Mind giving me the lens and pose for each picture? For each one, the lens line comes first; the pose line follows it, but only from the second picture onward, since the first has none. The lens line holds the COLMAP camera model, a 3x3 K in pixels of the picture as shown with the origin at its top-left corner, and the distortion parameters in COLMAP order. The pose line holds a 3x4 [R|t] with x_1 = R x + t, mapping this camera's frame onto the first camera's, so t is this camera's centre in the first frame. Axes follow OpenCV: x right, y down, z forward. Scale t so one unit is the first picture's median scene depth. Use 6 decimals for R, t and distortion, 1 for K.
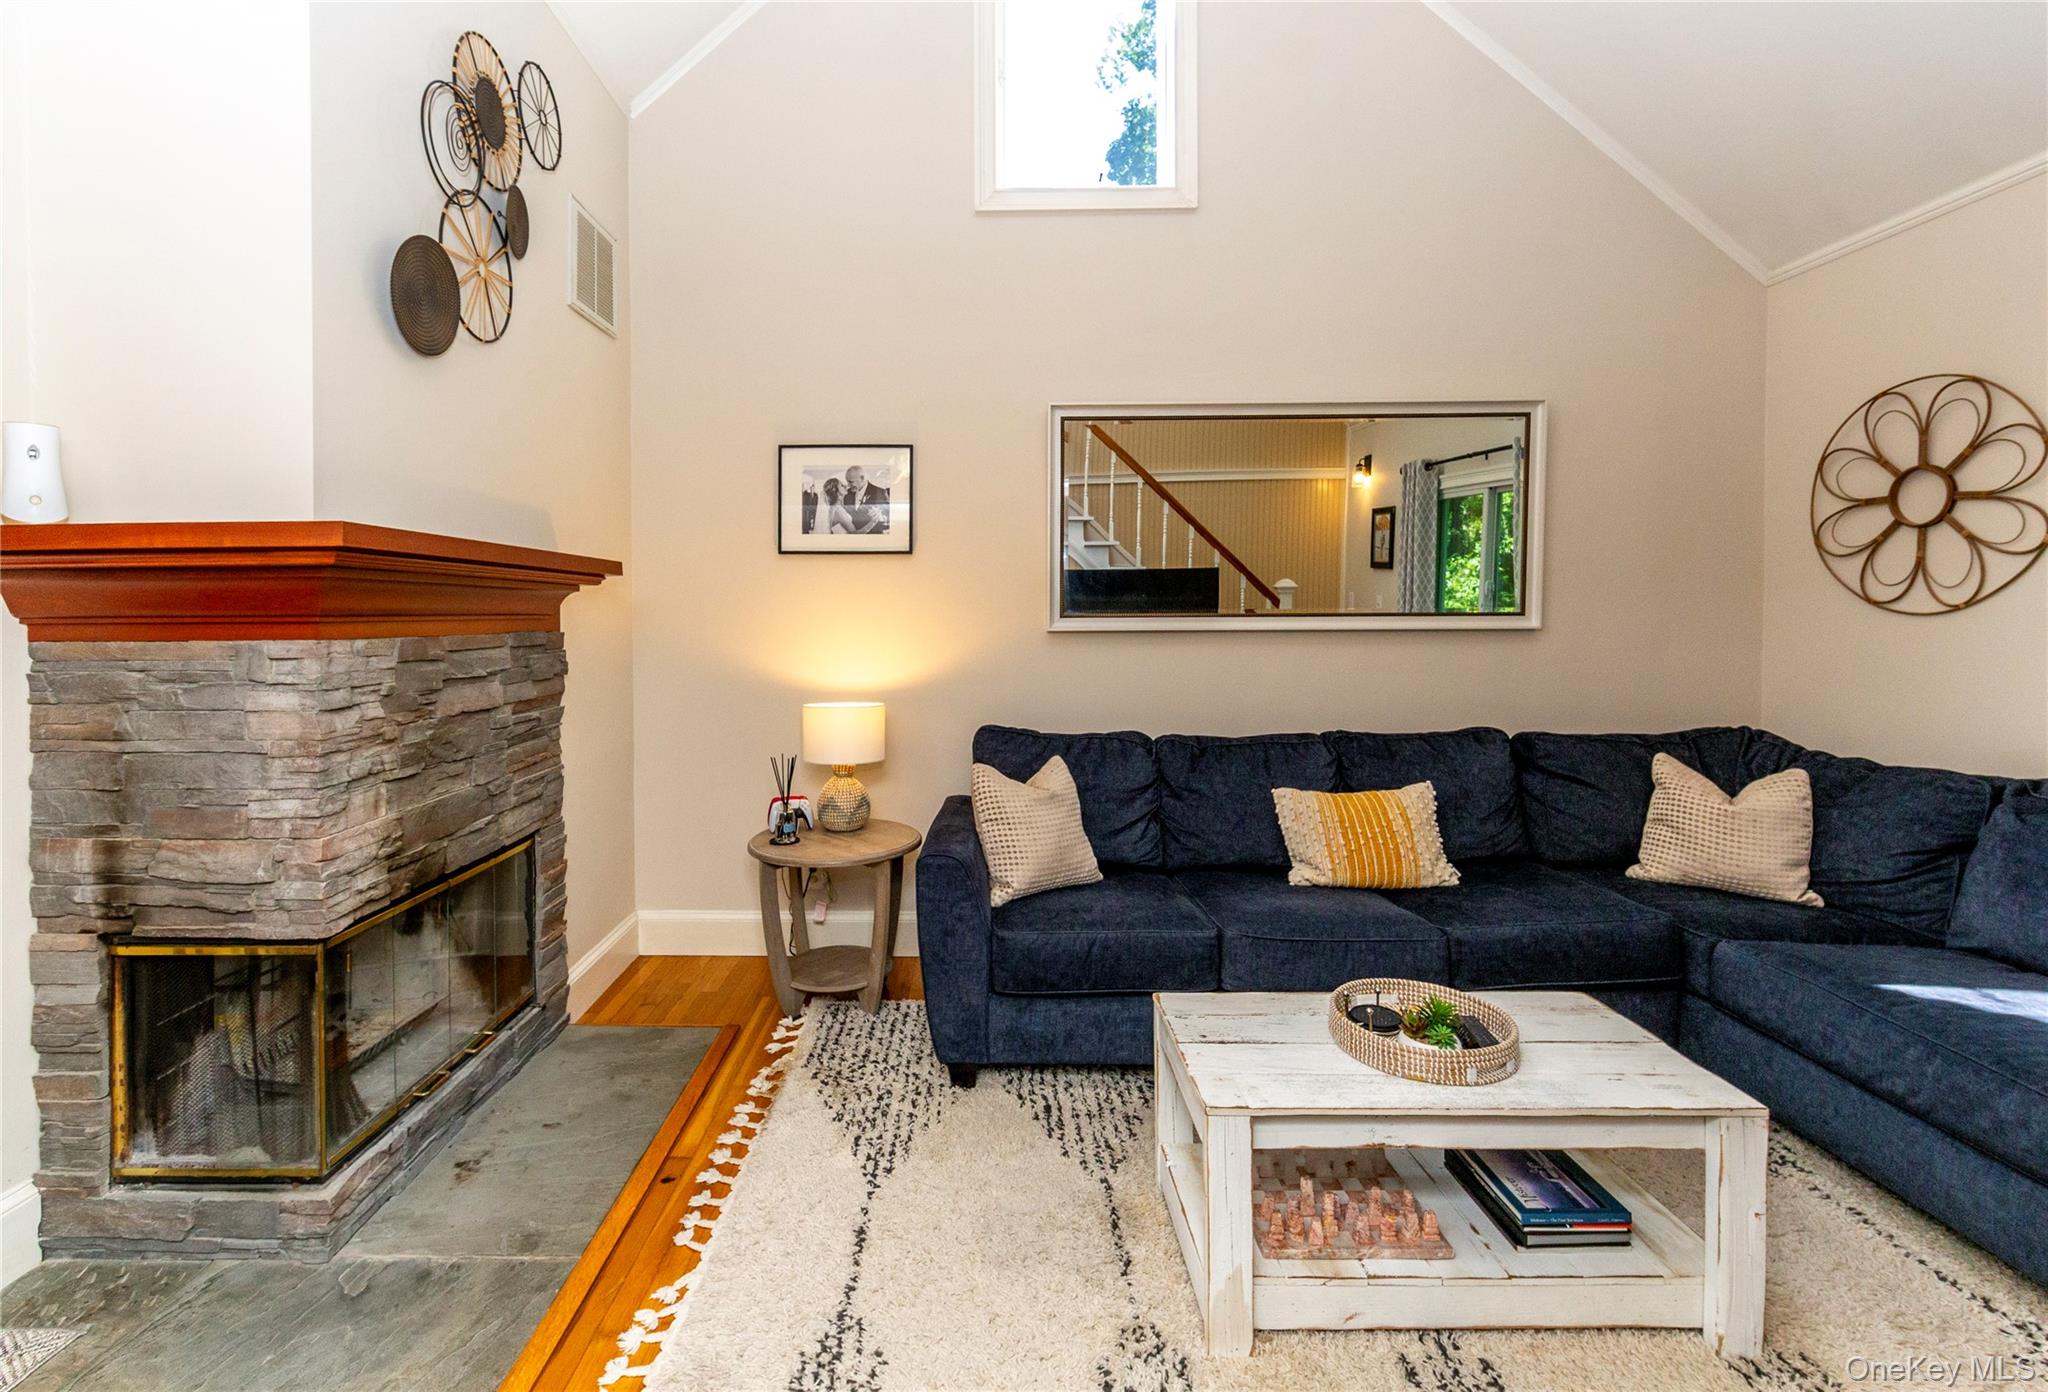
lens RADIAL K [[919.8, 0, 962.2], [0, 919.8, 639.0], [0, 0, 1]] dist [-0.003924, 0.001262]
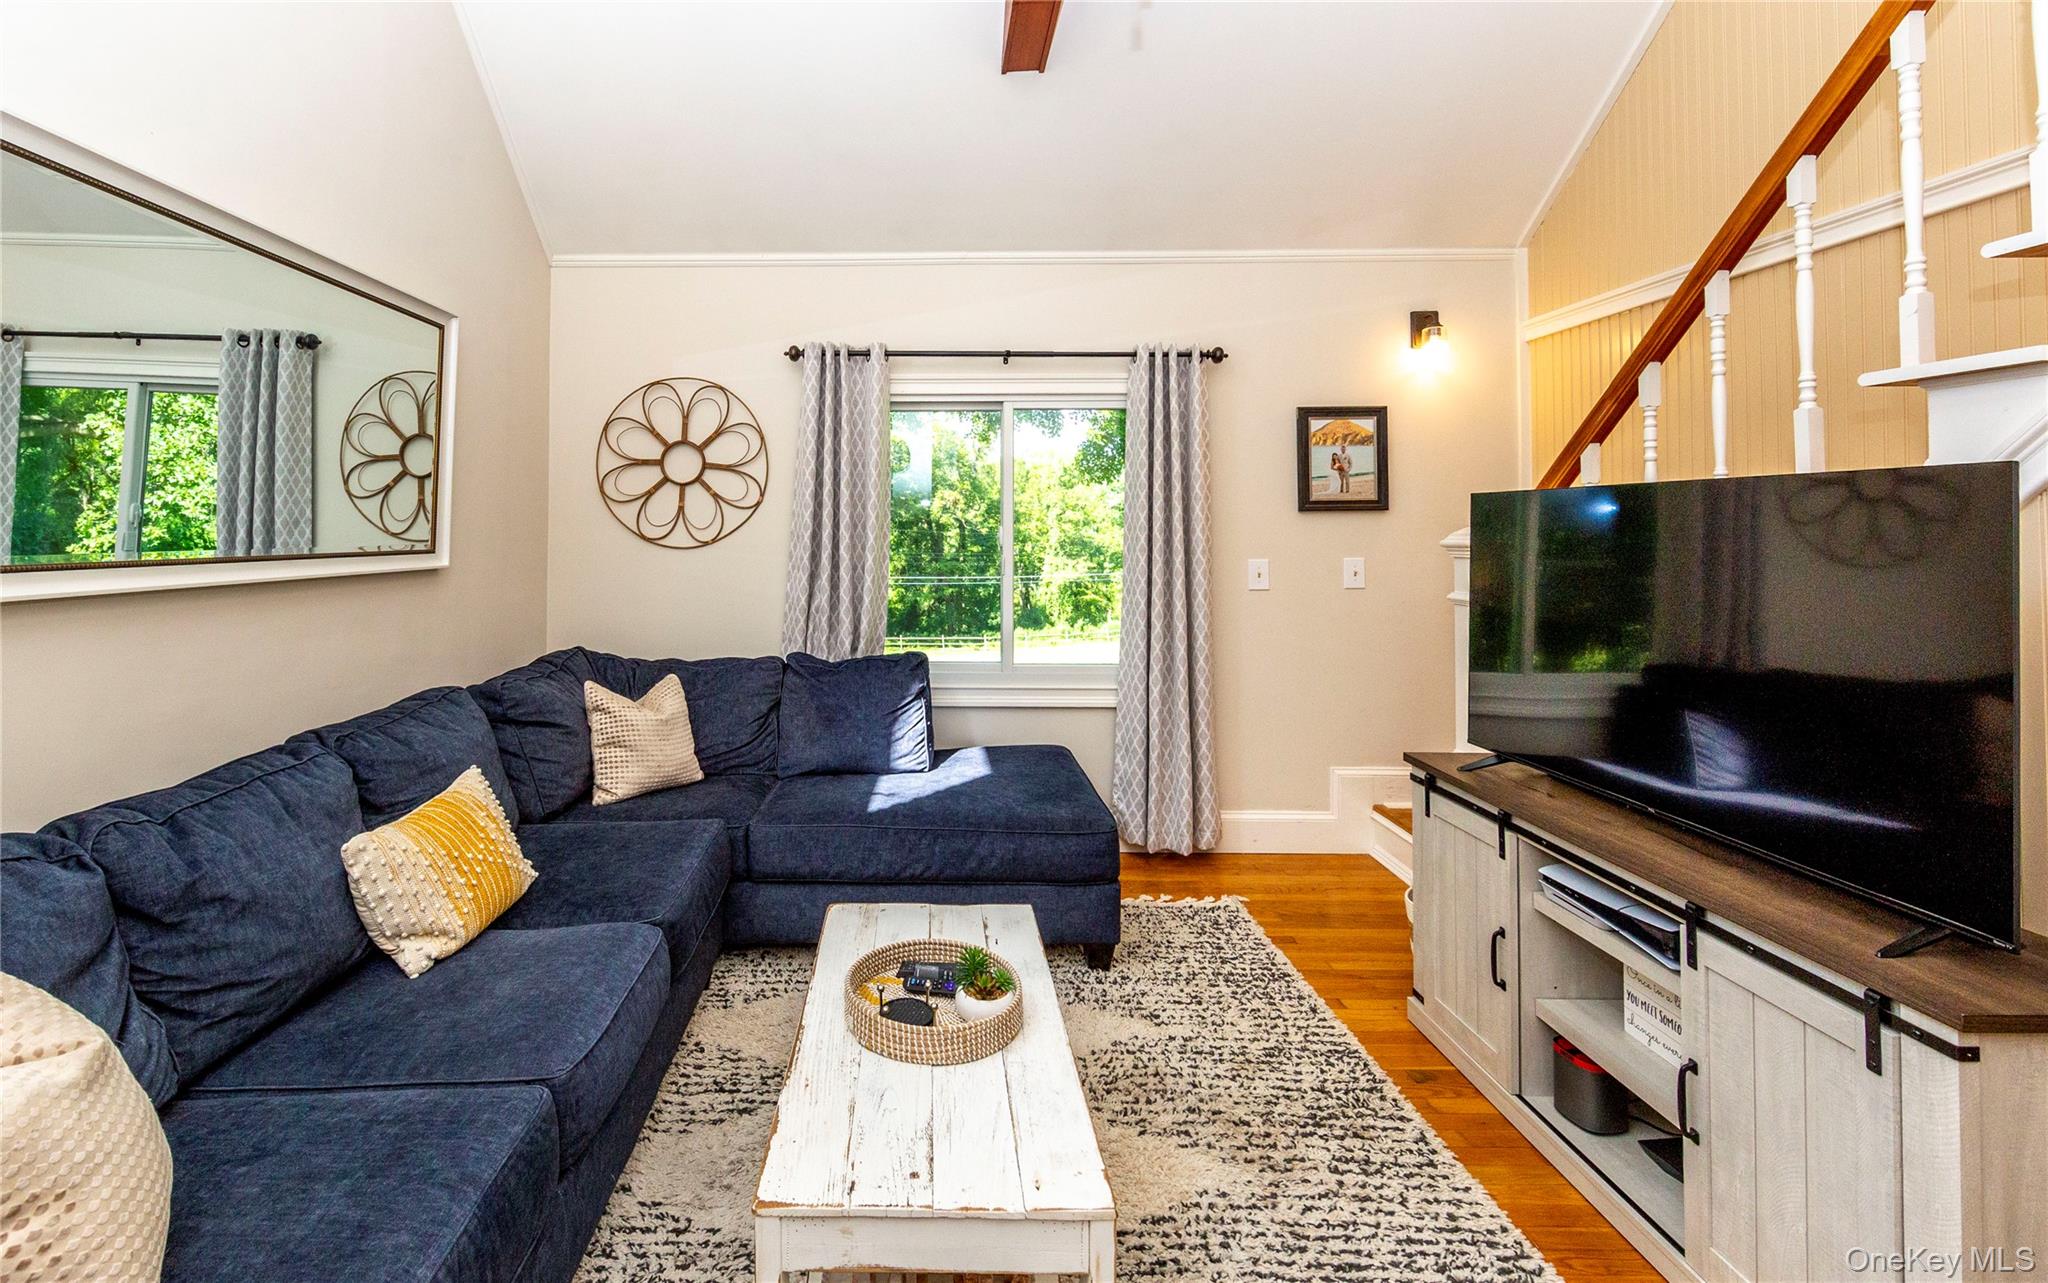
lens RADIAL K [[860.8, 0, 950.3], [0, 860.8, 517.1], [0, 0, 1]] dist [-0.005098, -0.000744]
pose [[-0.001196, 0.021839, 0.999761, -0.251611], [0.027873, 0.999374, -0.021797, -0.033908], [-0.999611, 0.027840, -0.001804, 0.598784]]
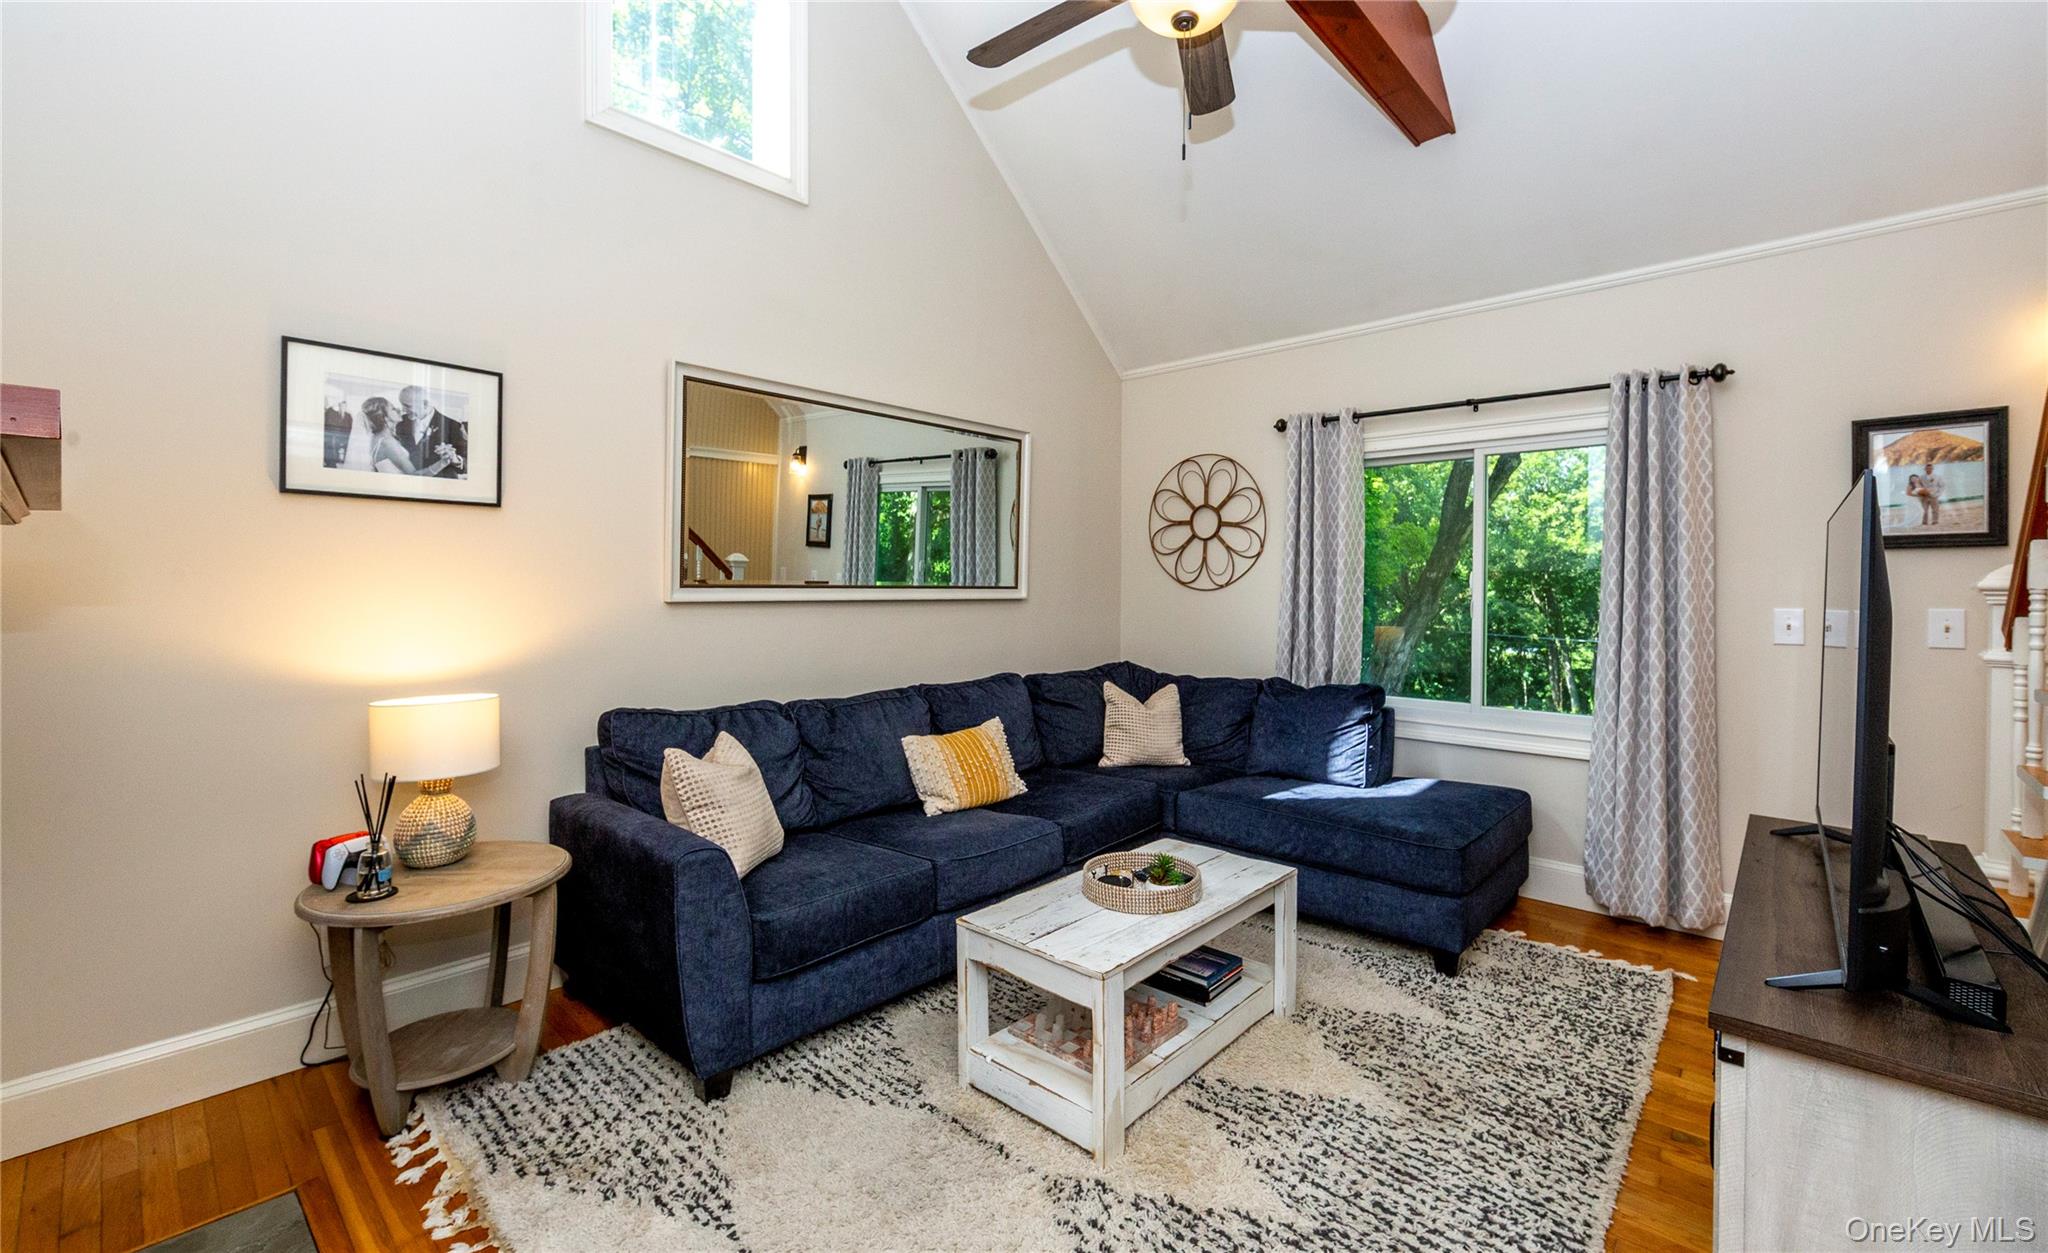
lens RADIAL K [[860.3, 0, 1091.9], [0, 860.3, 598.3], [0, 0, 1]] dist [-0.003943, -0.000311]
pose [[0.632860, -0.001052, 0.774265, -0.353645], [0.011748, 0.999897, -0.008244, -0.000172], [-0.774177, 0.014313, 0.632808, 0.134693]]
